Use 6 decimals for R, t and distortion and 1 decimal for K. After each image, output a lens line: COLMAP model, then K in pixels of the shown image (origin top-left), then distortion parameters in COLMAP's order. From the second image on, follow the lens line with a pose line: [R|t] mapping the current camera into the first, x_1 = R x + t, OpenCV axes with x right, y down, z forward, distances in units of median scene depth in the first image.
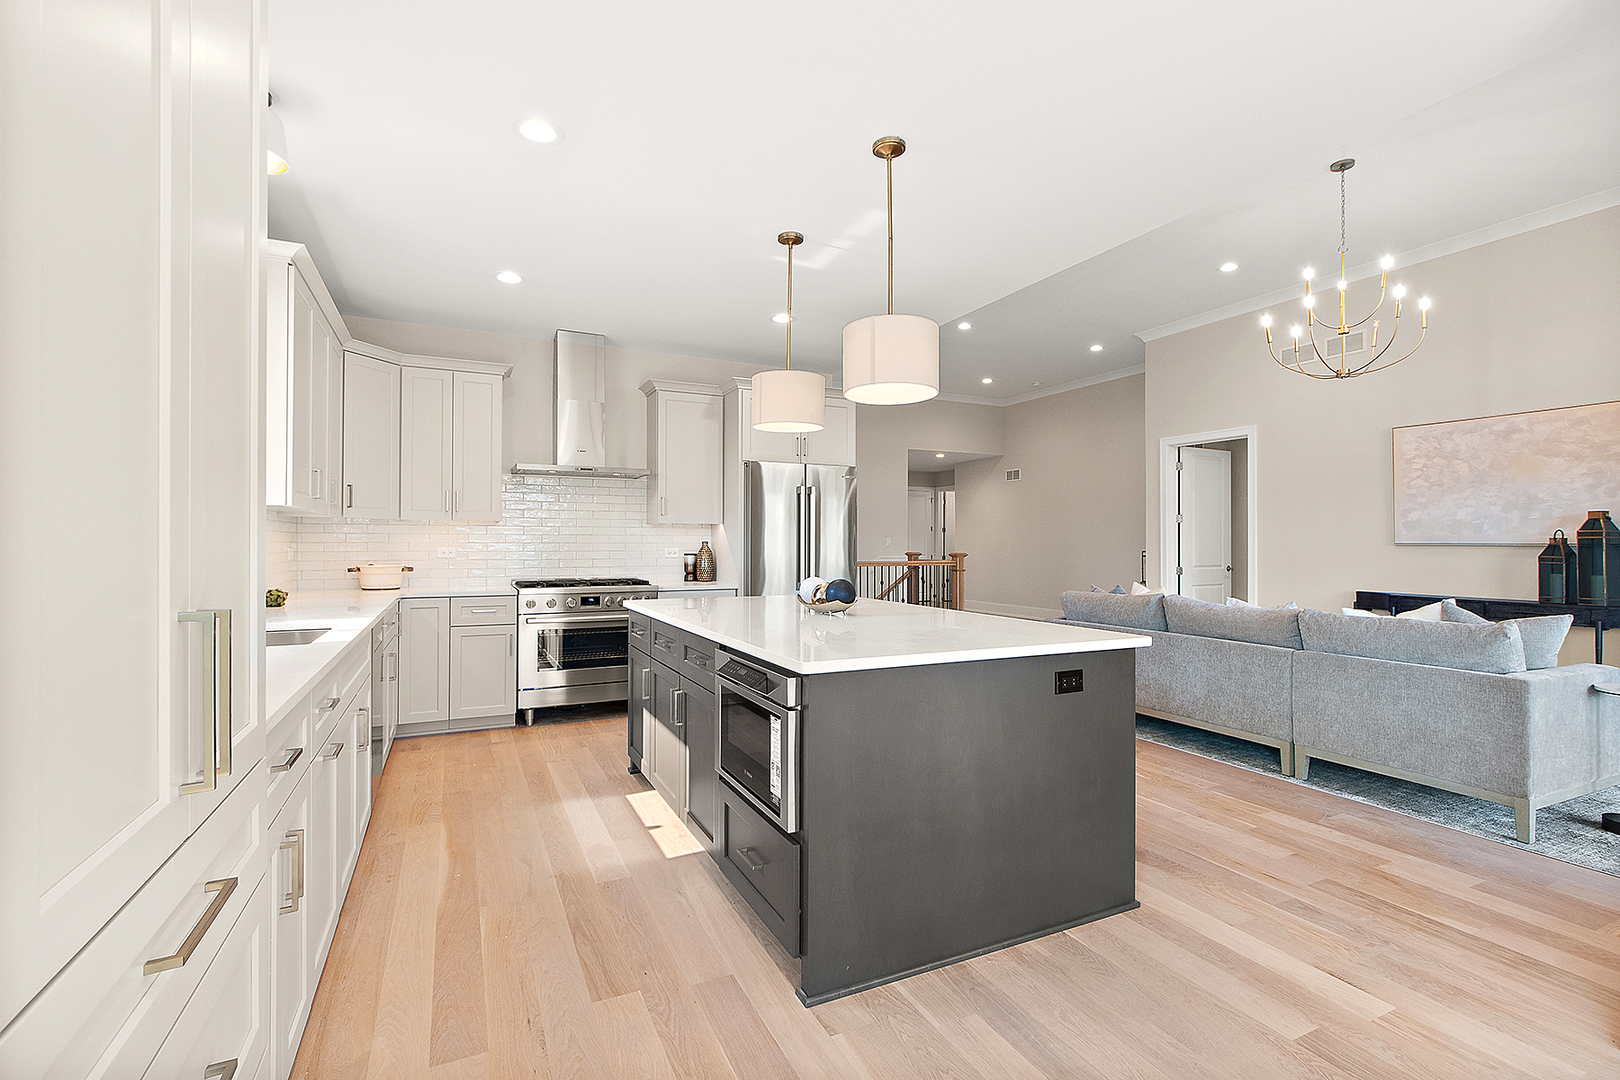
lens RADIAL K [[731.0, 0, 808.4], [0, 731.0, 537.3], [0, 0, 1]] dist [0.001932, -0.003569]
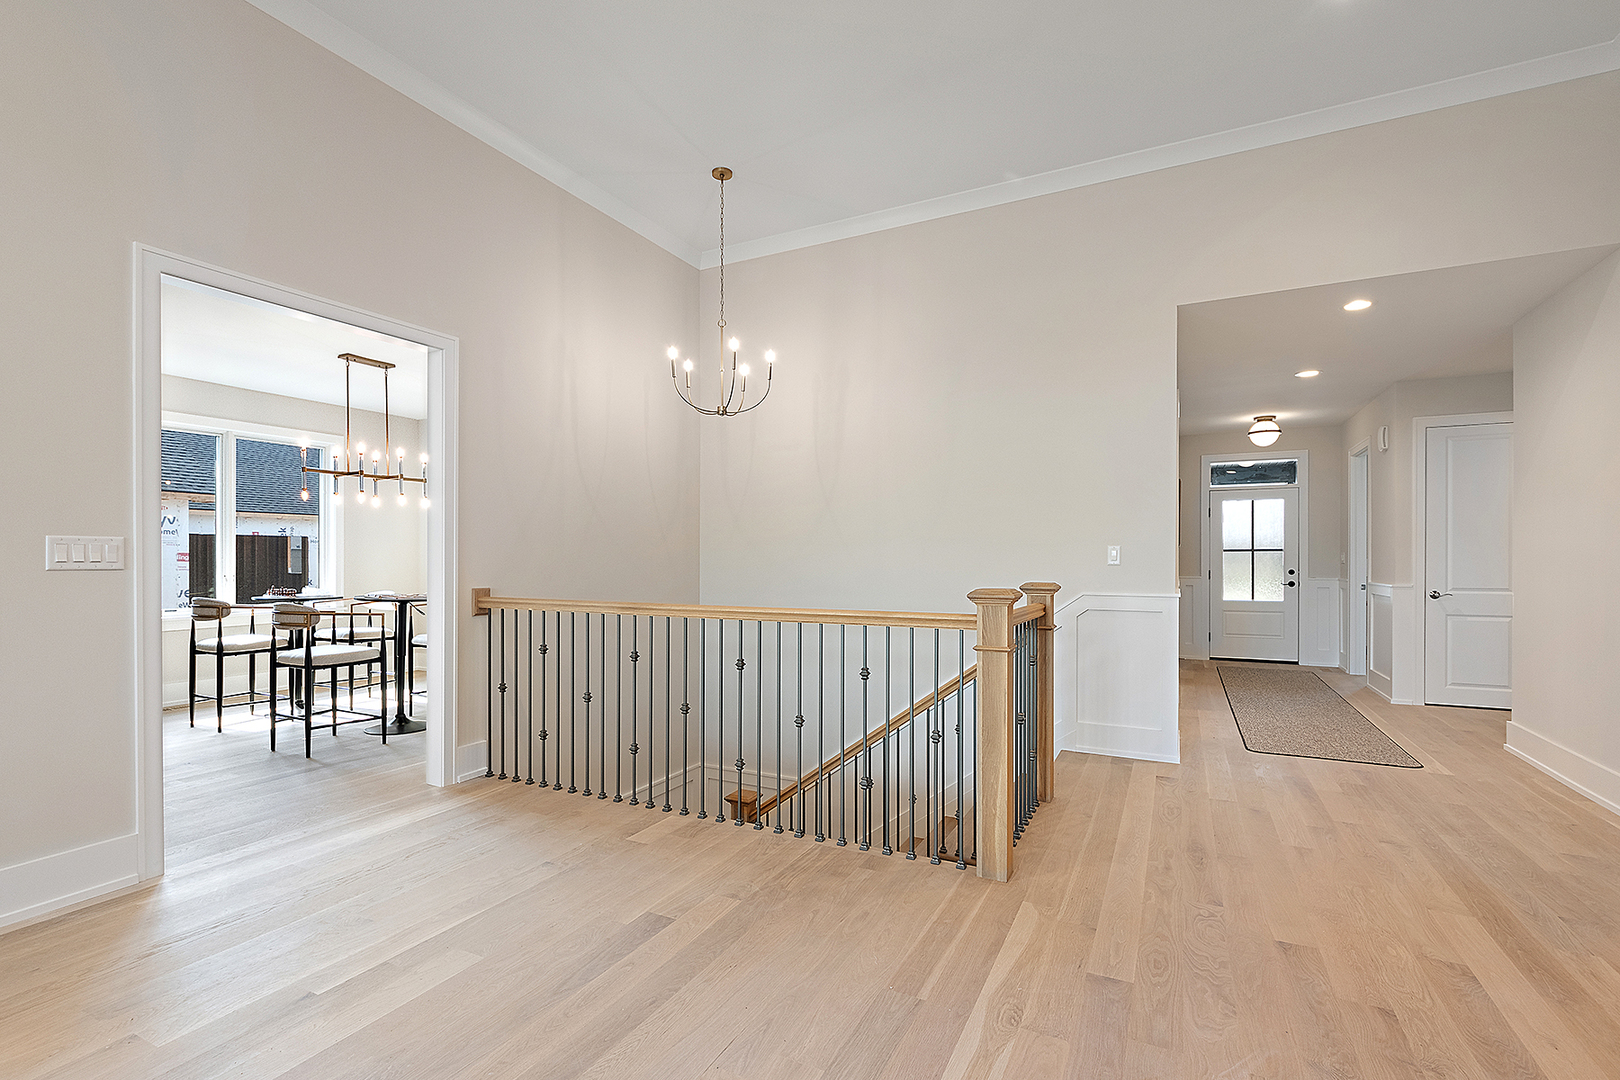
lens RADIAL K [[731.0, 0, 809.1], [0, 731.0, 568.2], [0, 0, 1]] dist [0.001932, -0.003569]
pose [[0.597884, 0.004582, -0.801570, 0.793310], [0.009294, 0.999877, 0.012647, 0.017264], [0.801529, -0.015012, 0.597768, 1.543734]]
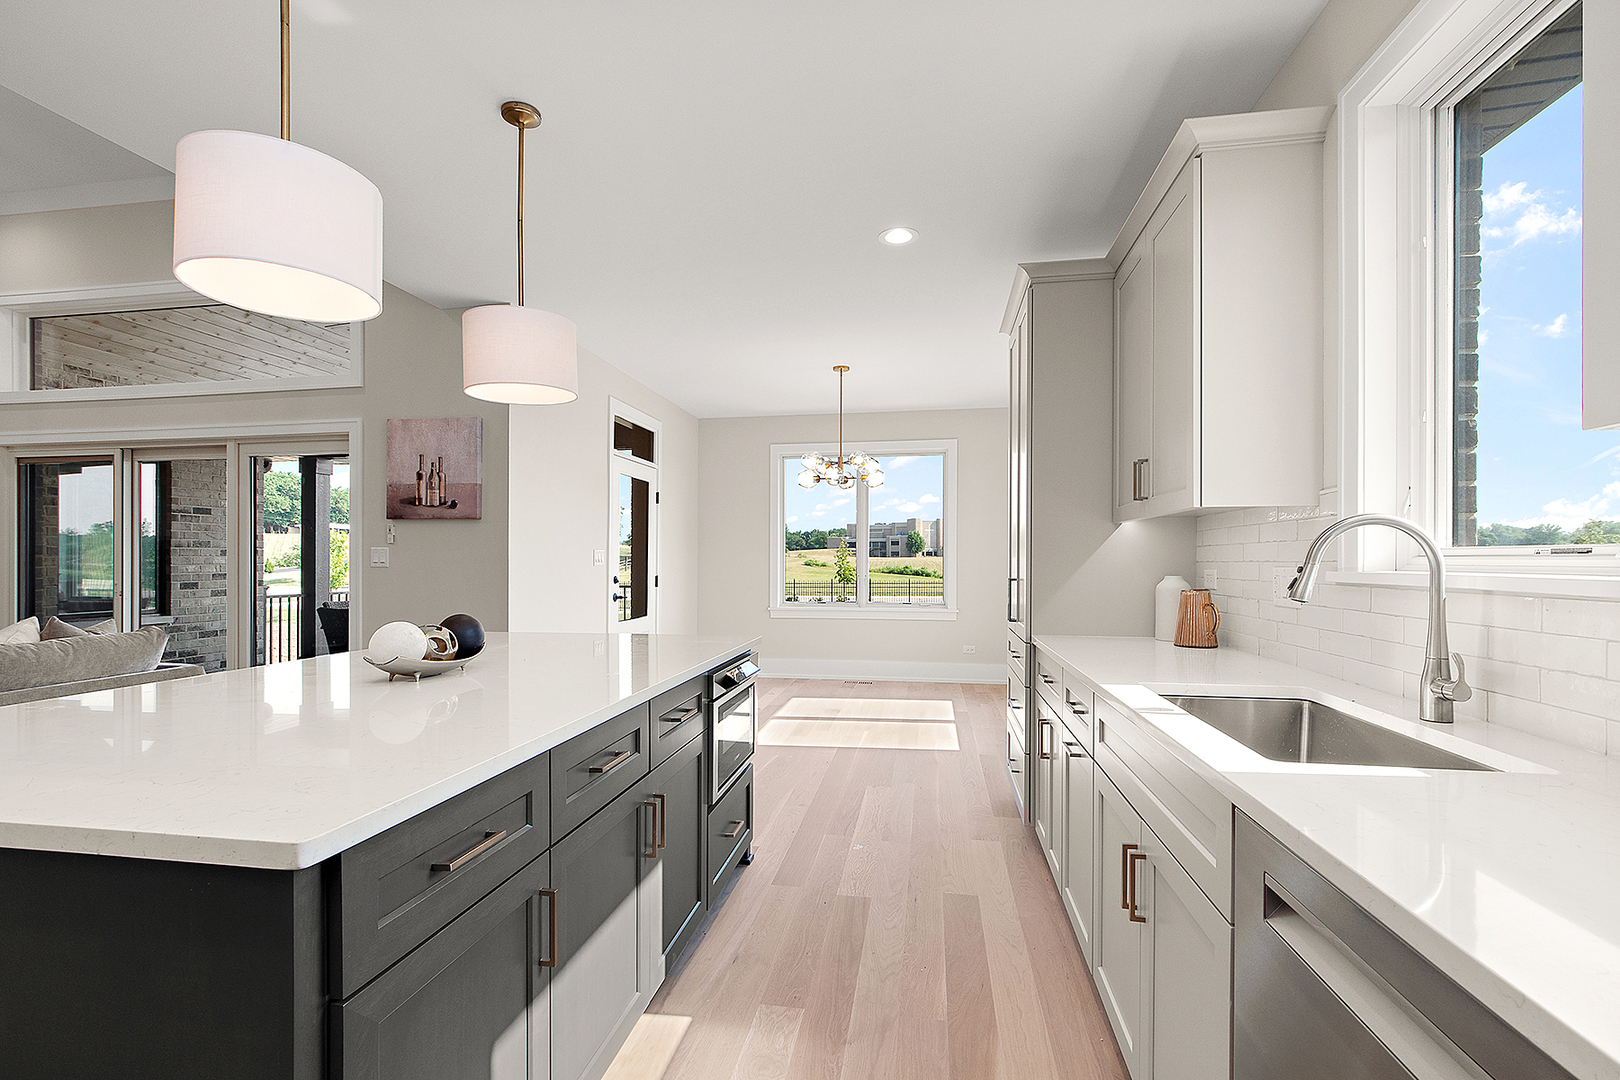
lens RADIAL K [[731.0, 0, 787.2], [0, 731.0, 556.1], [0, 0, 1]] dist [0.001932, -0.003569]
pose [[-0.799391, 0.000267, 0.600811, -0.406316], [-0.007383, 0.999920, -0.010267, 0.005241], [-0.600766, -0.012643, -0.799325, 0.899780]]
